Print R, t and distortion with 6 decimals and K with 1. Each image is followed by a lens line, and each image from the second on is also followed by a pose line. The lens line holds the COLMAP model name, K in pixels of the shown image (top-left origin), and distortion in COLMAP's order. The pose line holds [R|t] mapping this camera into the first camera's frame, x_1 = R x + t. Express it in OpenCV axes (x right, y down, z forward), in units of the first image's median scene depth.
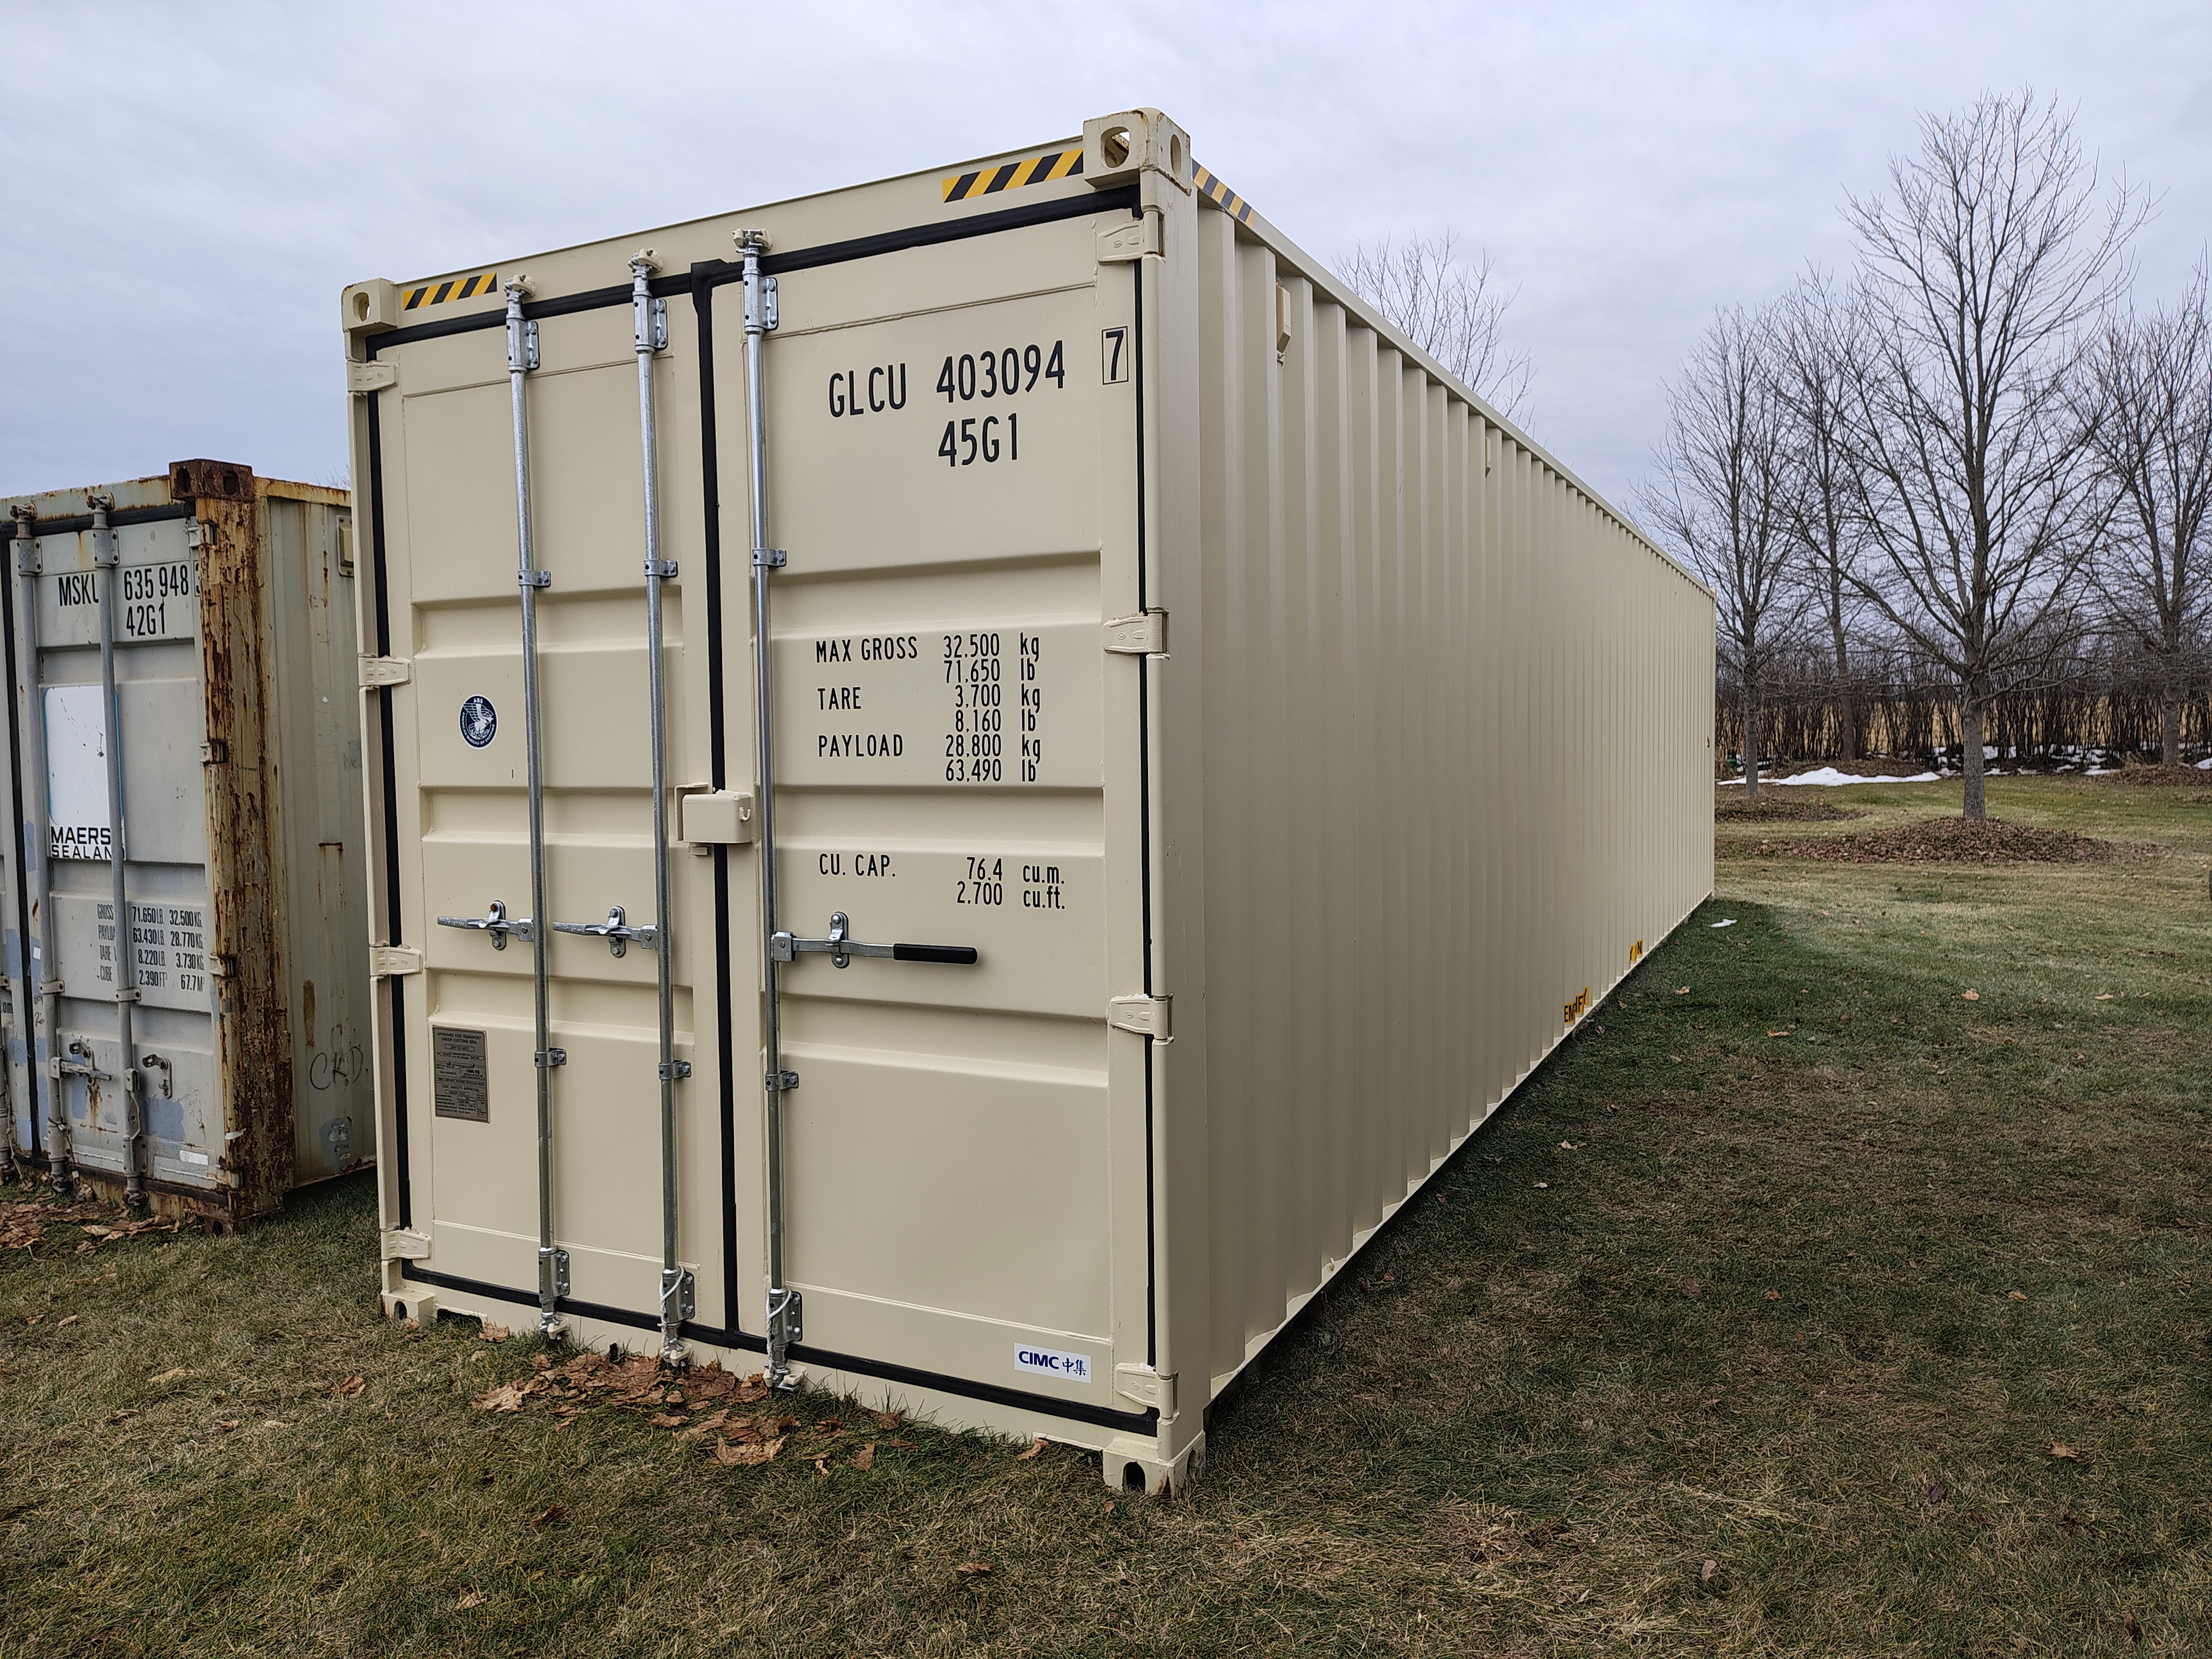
lens RADIAL K [[1557.6, 0, 1105.9], [0, 1557.6, 829.6], [0, 0, 1]] dist [0.047740, -0.053050]
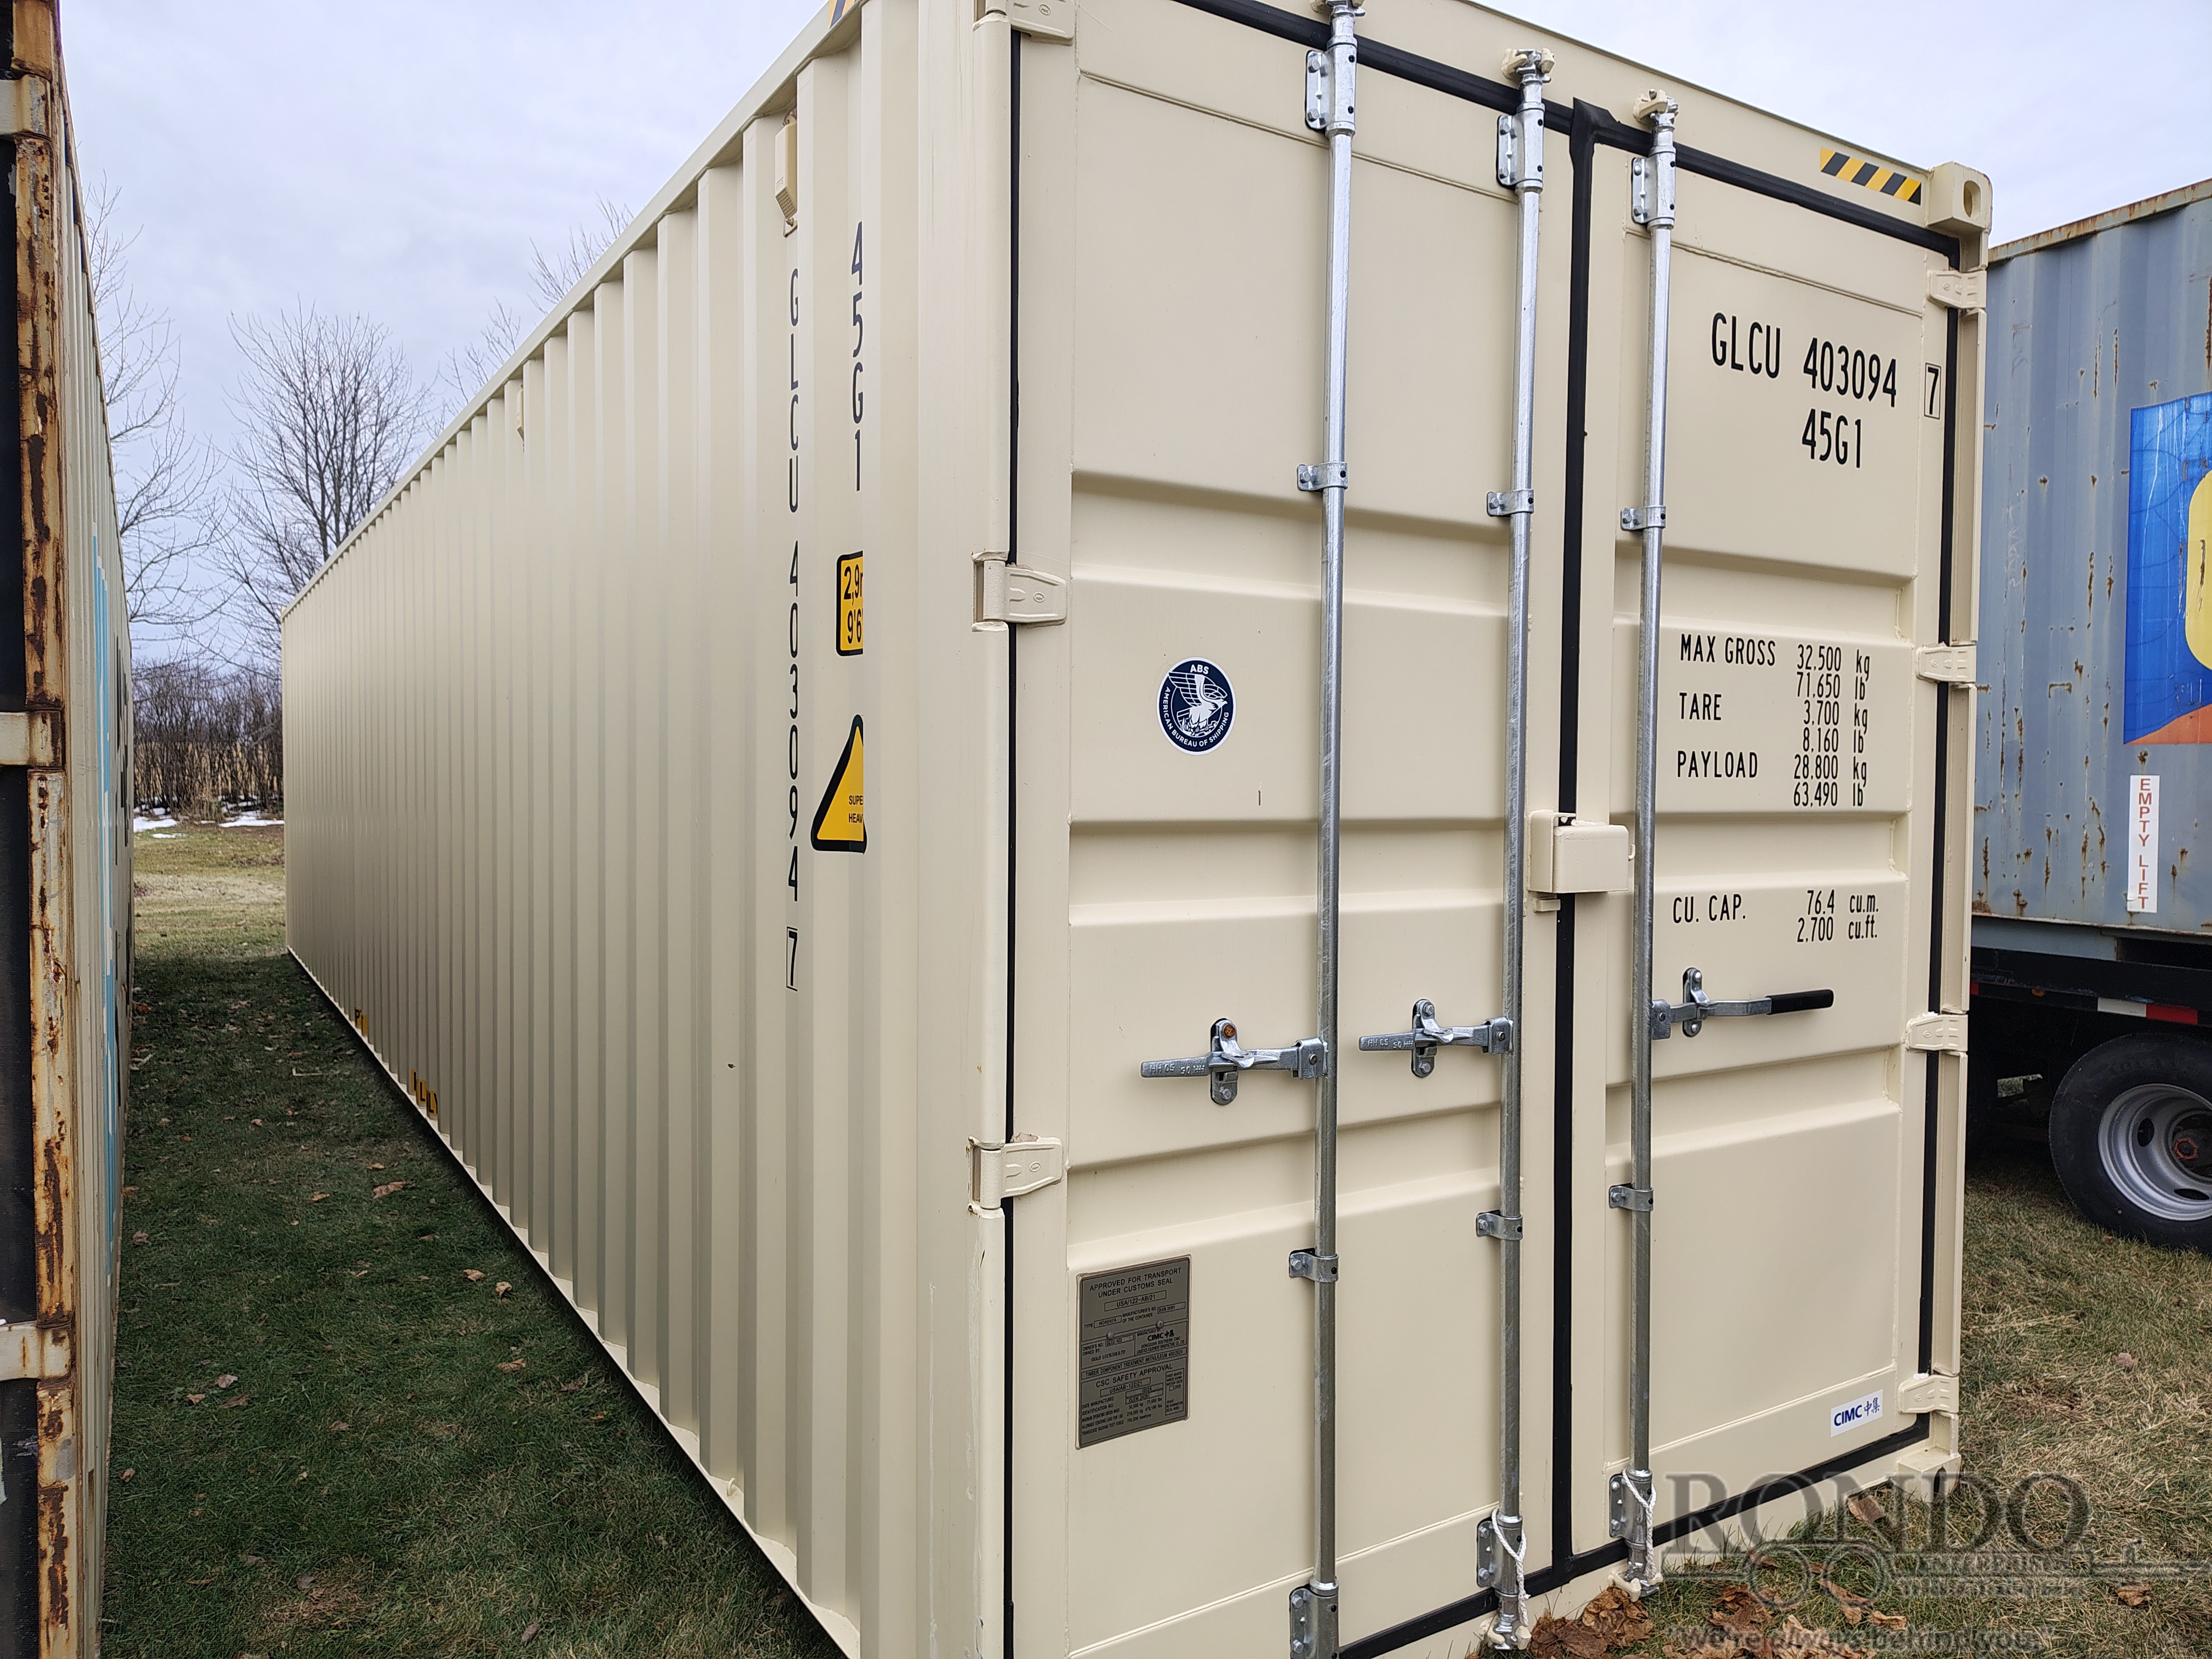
lens RADIAL K [[1557.6, 0, 1084.1], [0, 1557.6, 837.6], [0, 0, 1]] dist [0.047740, -0.053050]
pose [[0.502097, -0.015457, 0.864673, -1.061507], [0.036447, 0.999330, -0.003300, -0.024598], [-0.864043, 0.033172, 0.502324, 0.881564]]
